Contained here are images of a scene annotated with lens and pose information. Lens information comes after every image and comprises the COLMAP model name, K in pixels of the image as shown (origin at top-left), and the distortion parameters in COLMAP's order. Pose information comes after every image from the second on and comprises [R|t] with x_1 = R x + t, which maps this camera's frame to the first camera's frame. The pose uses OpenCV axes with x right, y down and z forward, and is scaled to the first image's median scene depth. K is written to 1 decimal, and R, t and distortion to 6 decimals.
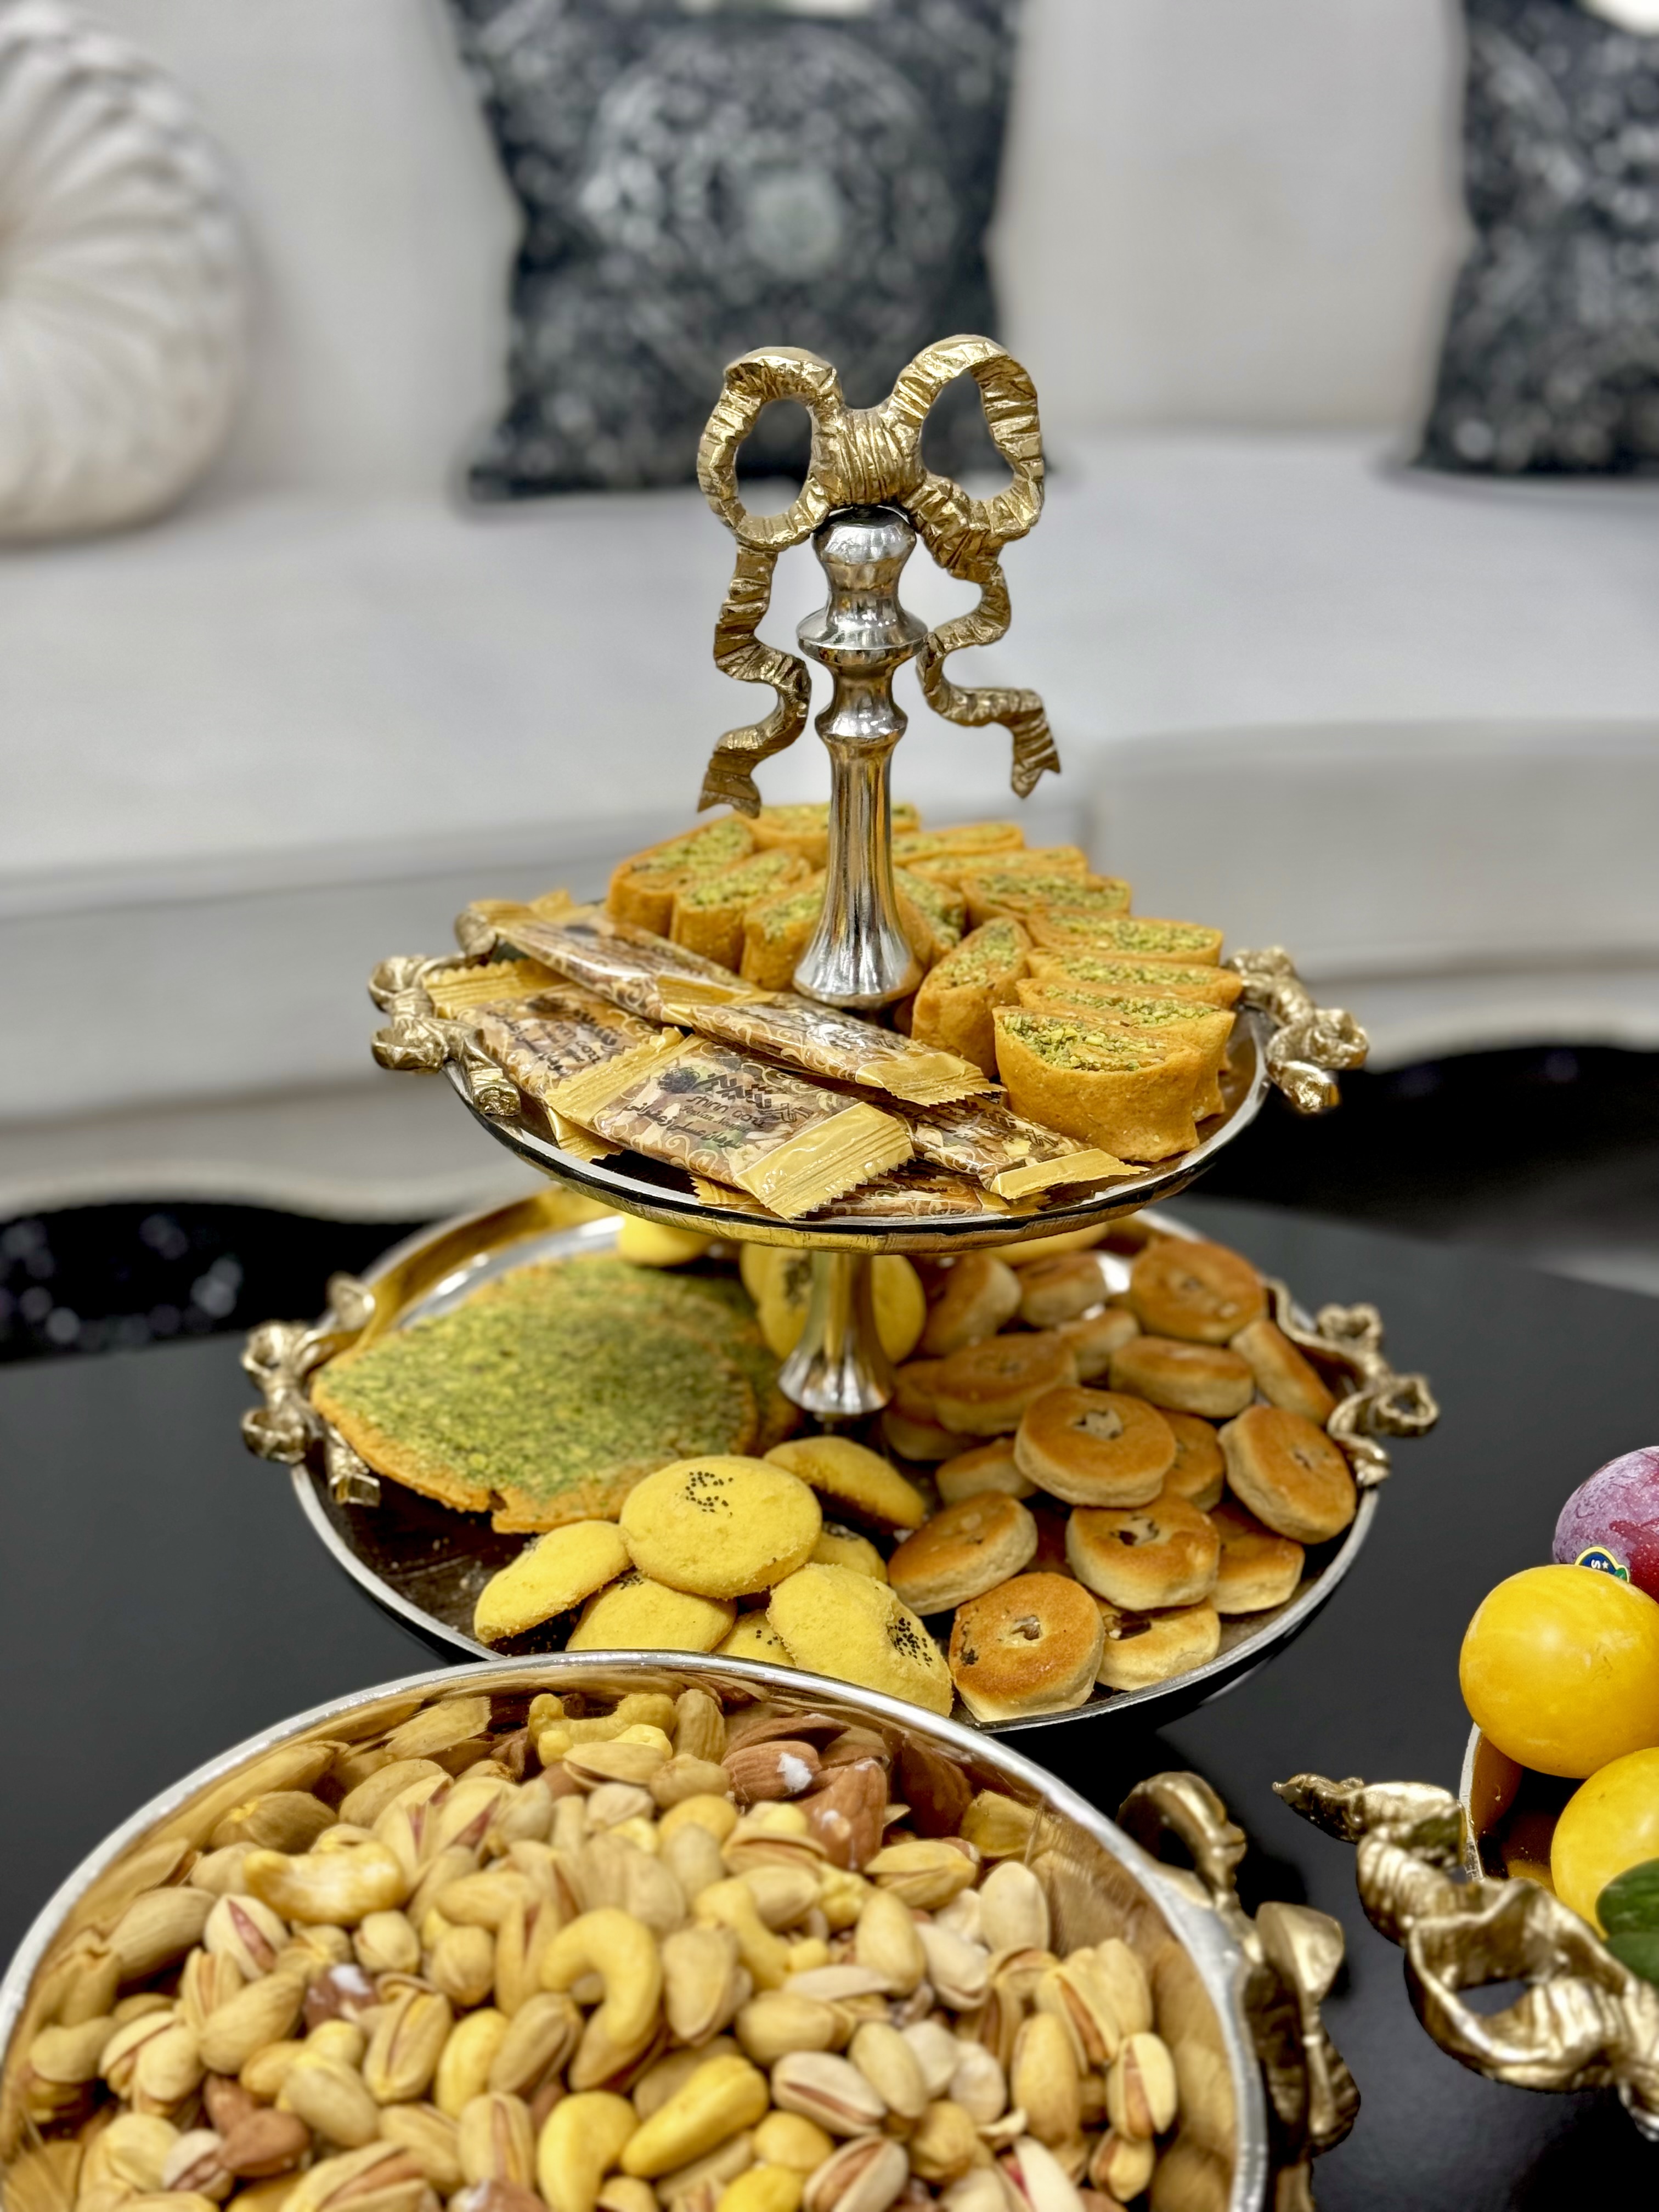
lens RADIAL K [[3083.6, 0, 826.5], [0, 3083.6, 1118.7], [0, 0, 1]] dist [0.083424, 0.000000]
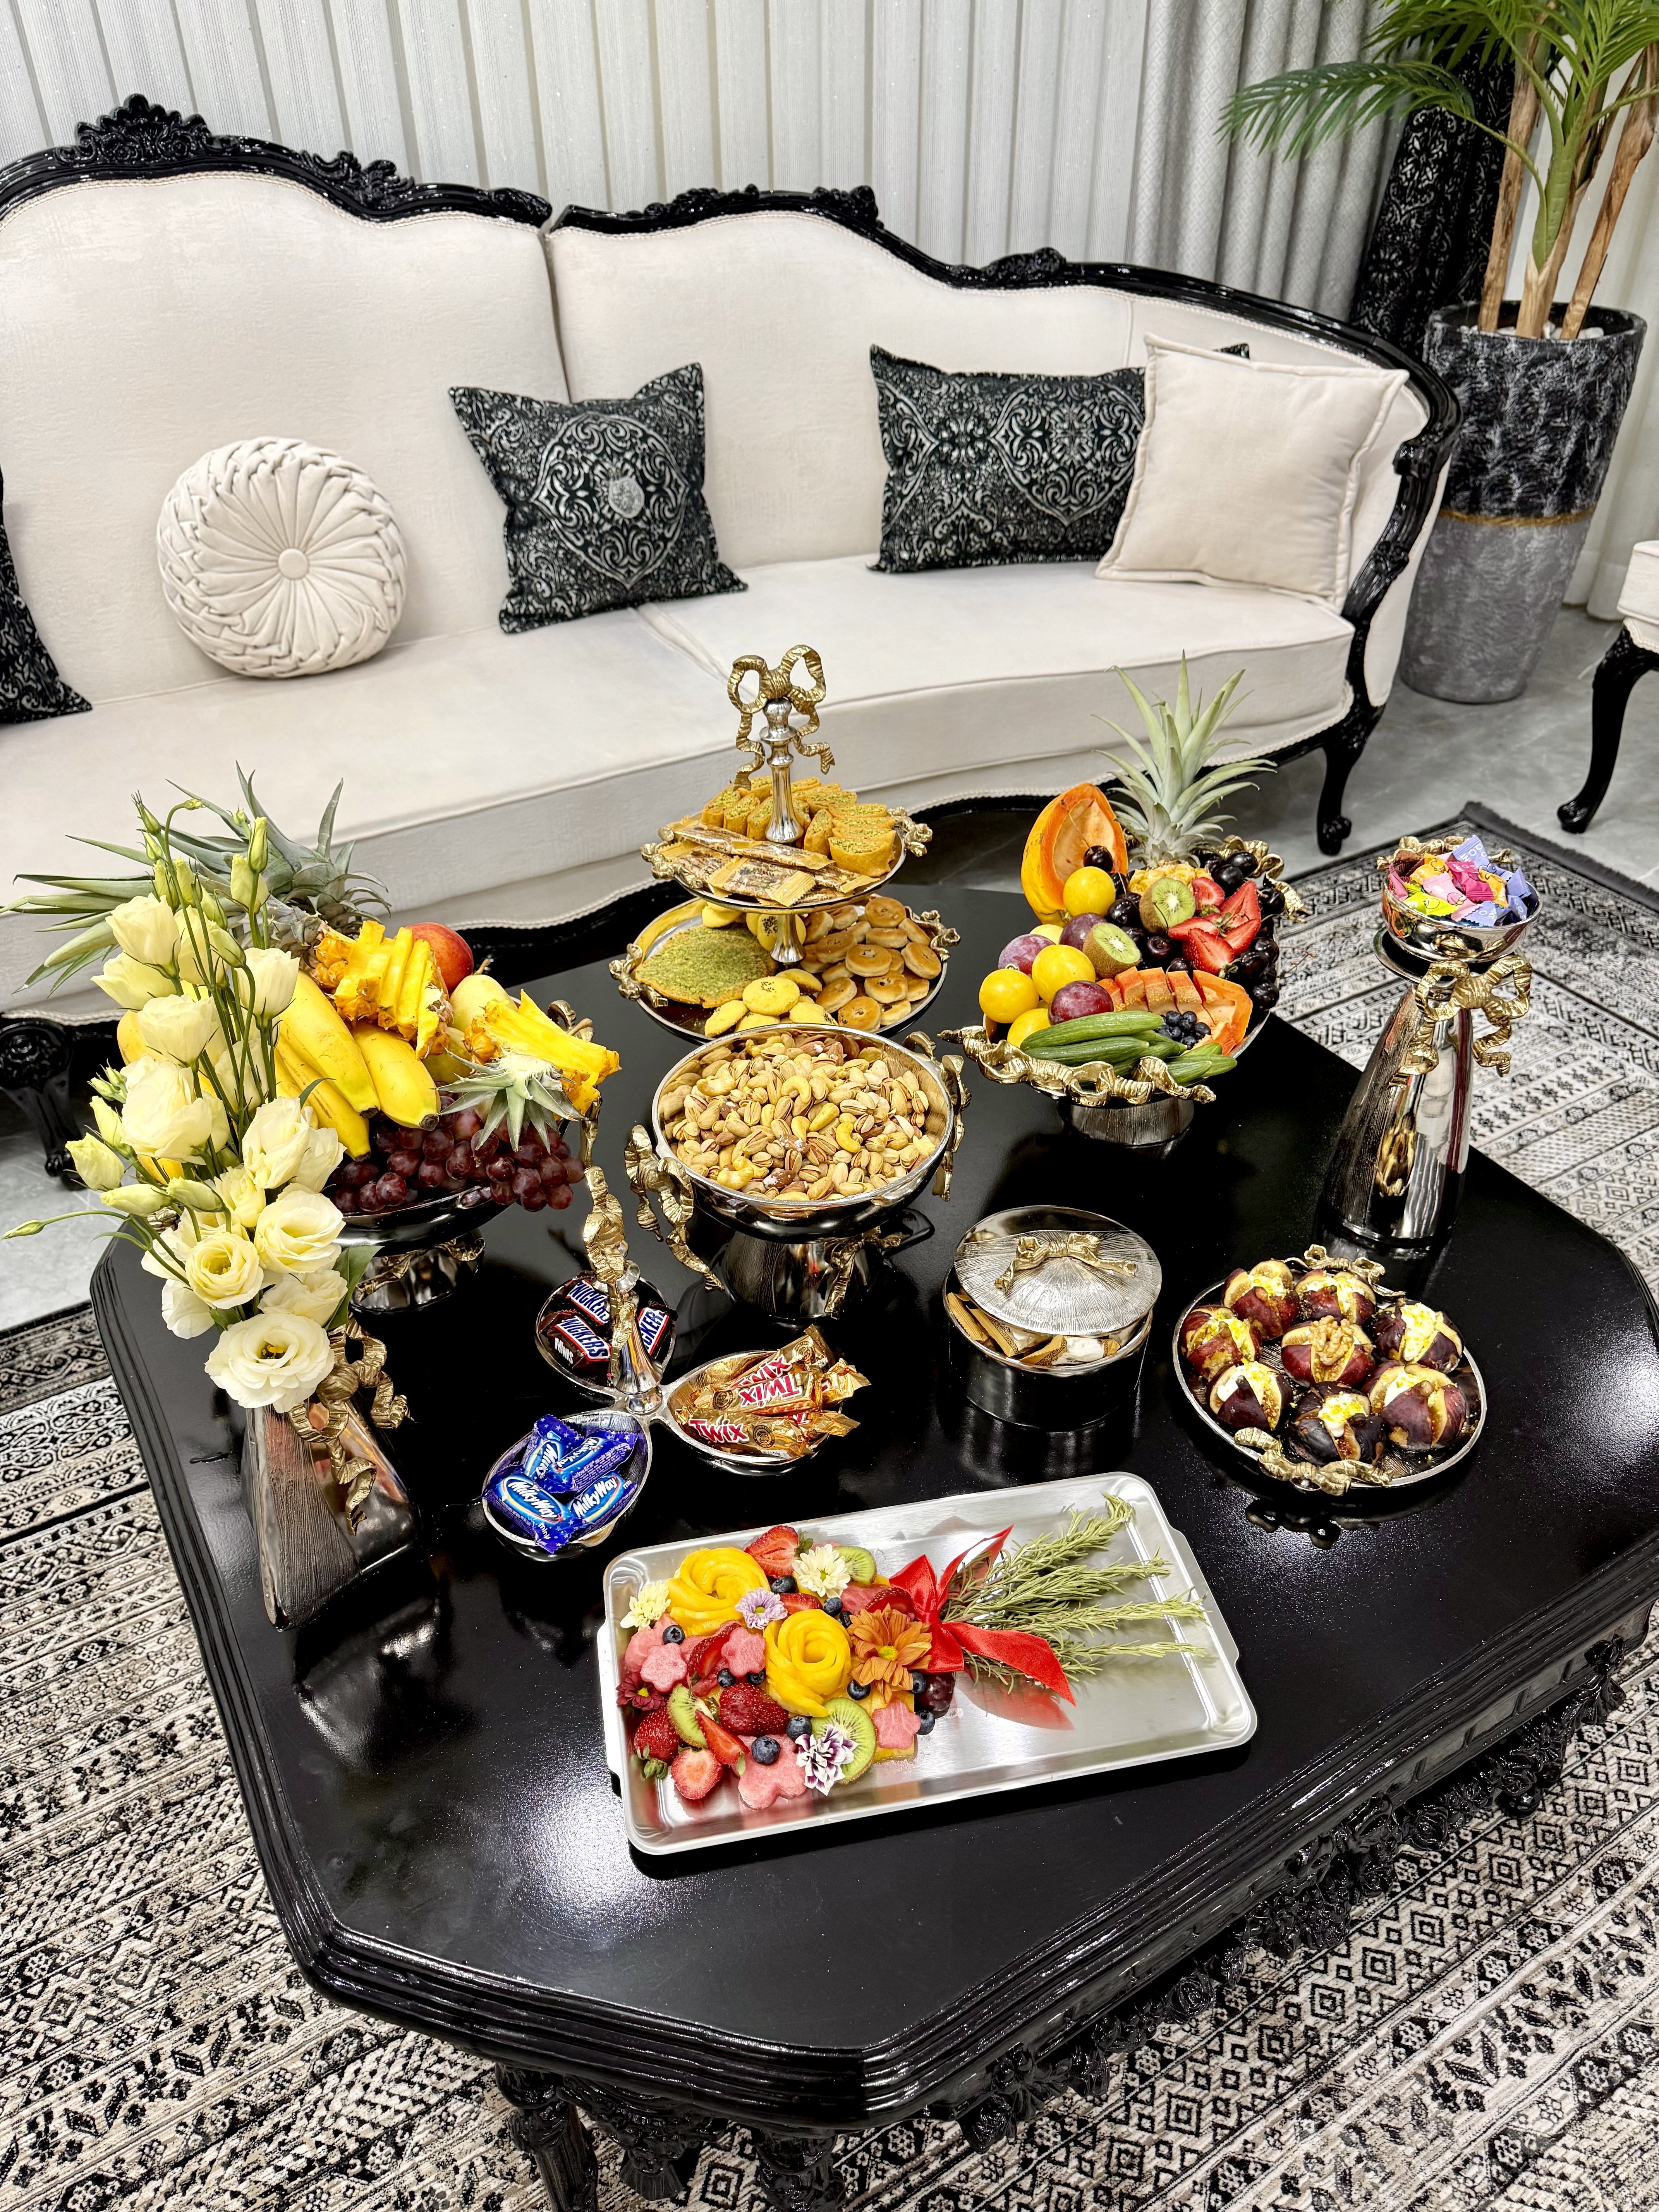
lens RADIAL K [[1524.8, 0, 825.8], [0, 1524.8, 1117.8], [0, 0, 1]] dist [0.021819, -0.026901]
pose [[0.980497, -0.153559, 0.122658, -0.210848], [0.129476, 0.974234, 0.184671, -0.047241], [-0.147856, -0.165188, 0.975116, -0.743435]]
